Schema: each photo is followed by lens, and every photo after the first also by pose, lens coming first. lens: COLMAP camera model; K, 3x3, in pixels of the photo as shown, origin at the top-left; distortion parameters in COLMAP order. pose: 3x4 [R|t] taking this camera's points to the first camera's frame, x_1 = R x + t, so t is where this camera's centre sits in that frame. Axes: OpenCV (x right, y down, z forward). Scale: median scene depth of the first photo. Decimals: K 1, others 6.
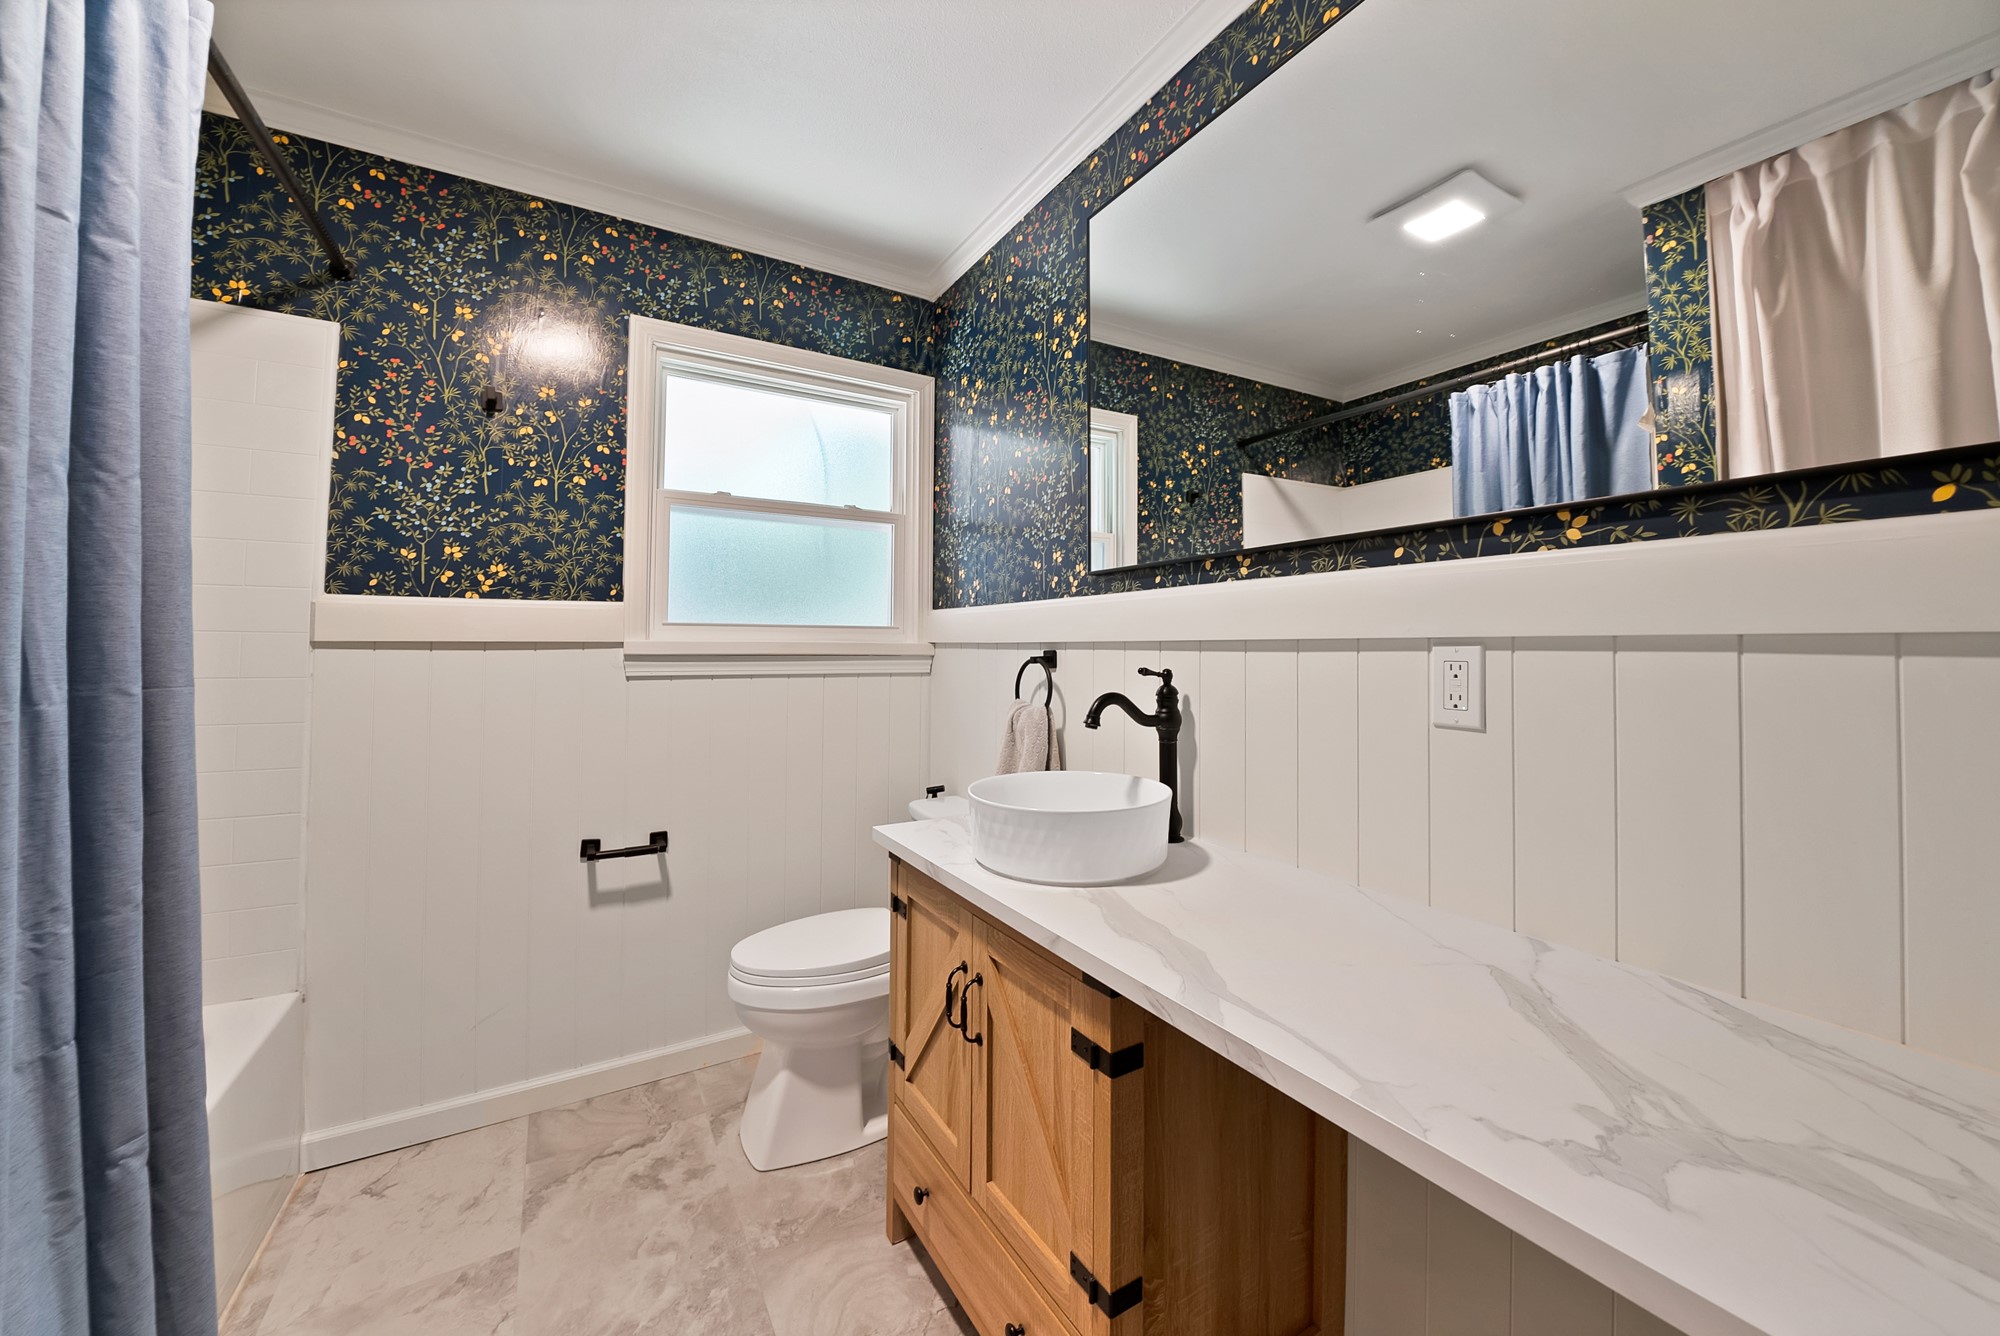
lens RADIAL K [[732.9, 0, 1001.8], [0, 732.9, 615.8], [0, 0, 1]] dist [-0.018937, -0.000066]
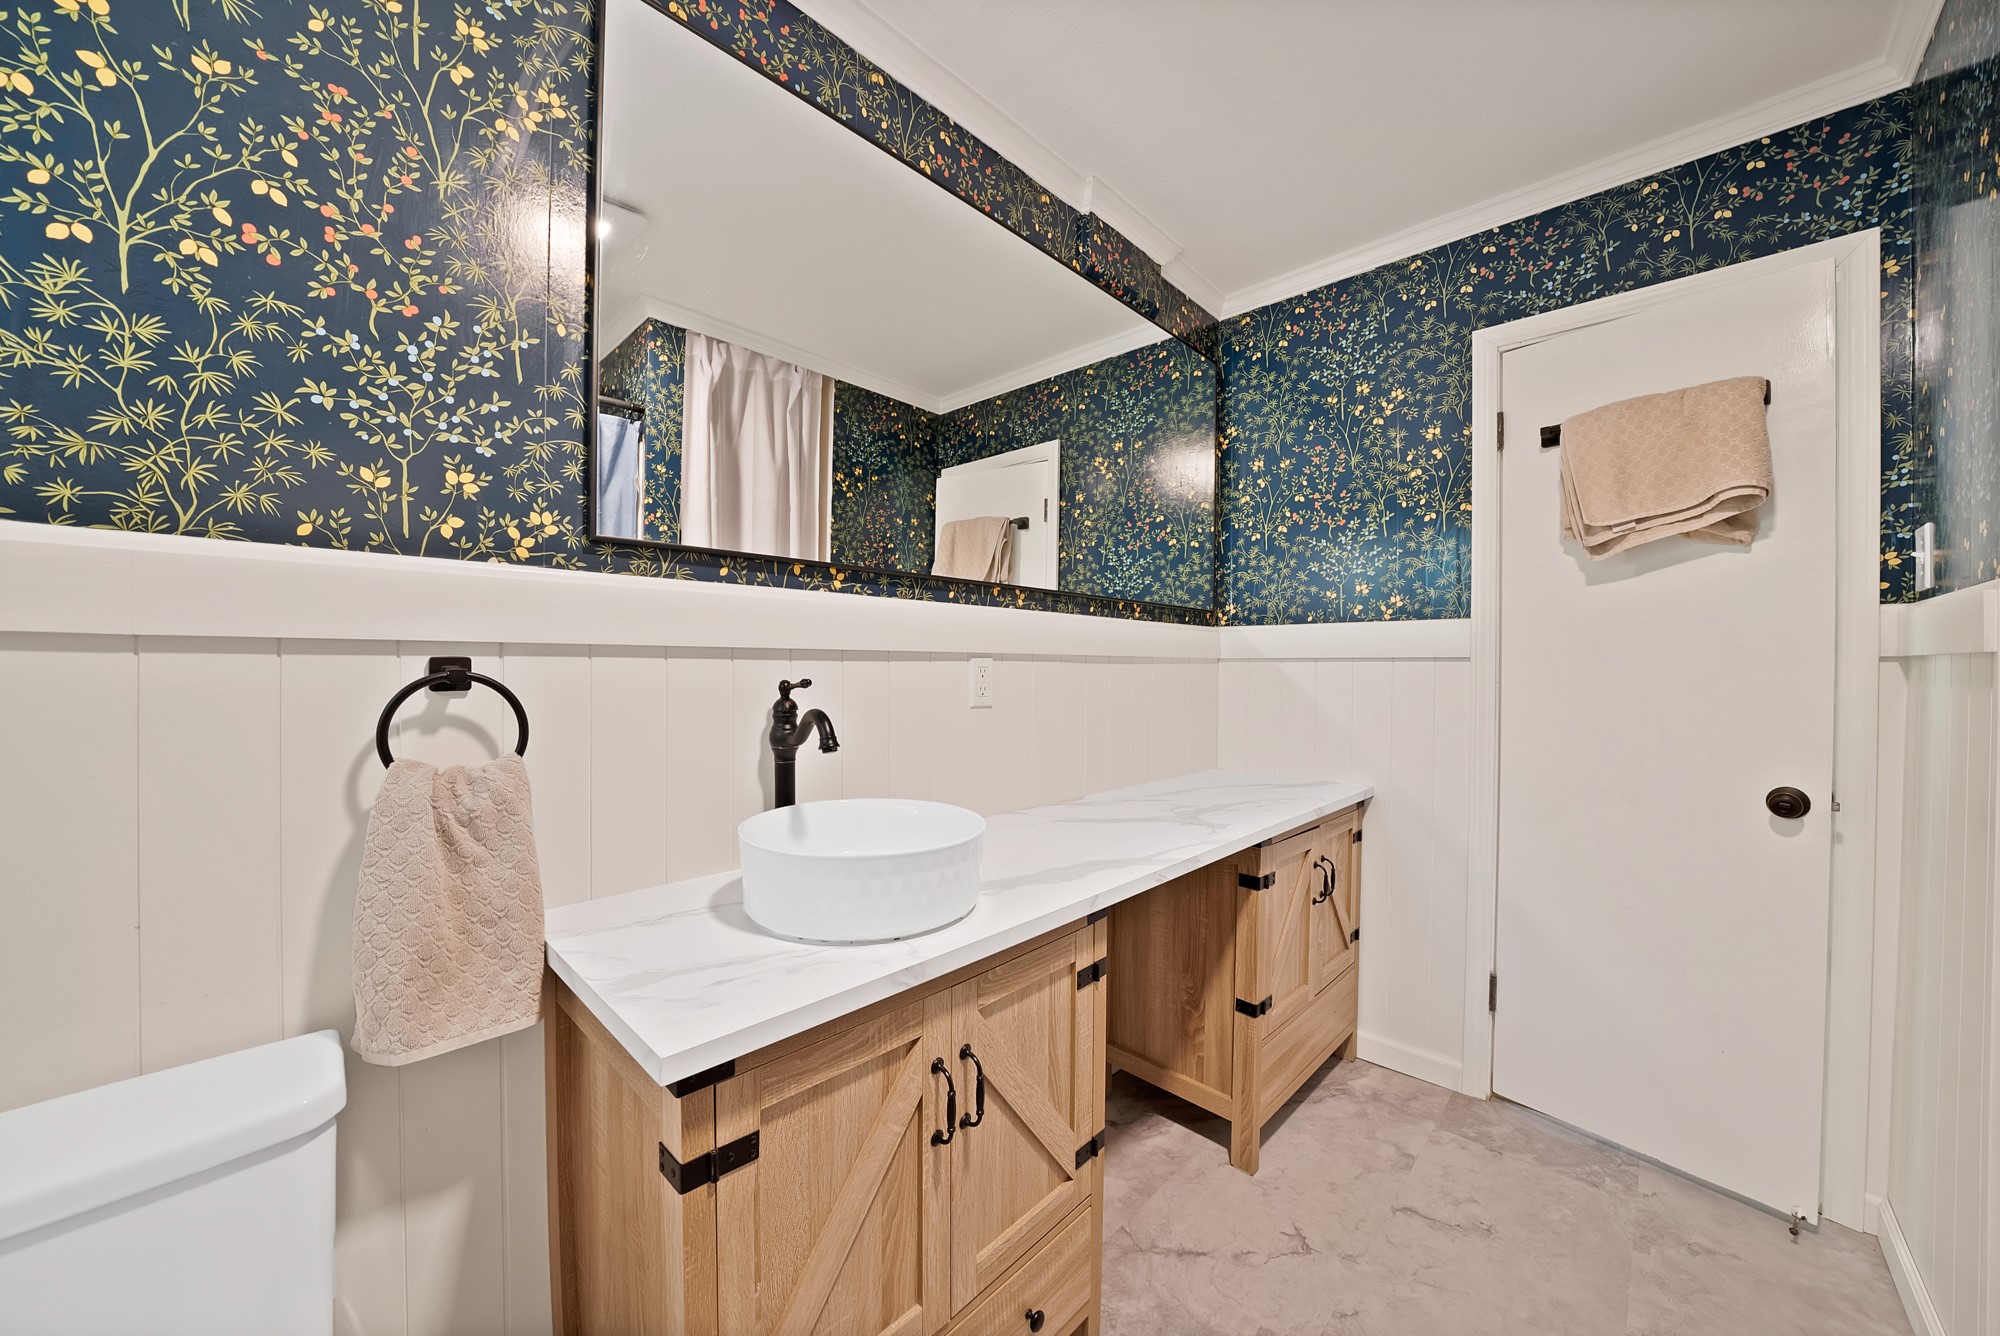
lens RADIAL K [[696.7, 0, 1004.4], [0, 696.7, 661.2], [0, 0, 1]] dist [-0.017166, -0.000003]
pose [[-0.257109, 0.001500, 0.966381, -0.530701], [-0.048232, 0.998733, -0.014383, 0.039688], [-0.965178, -0.050308, -0.256711, 0.774739]]
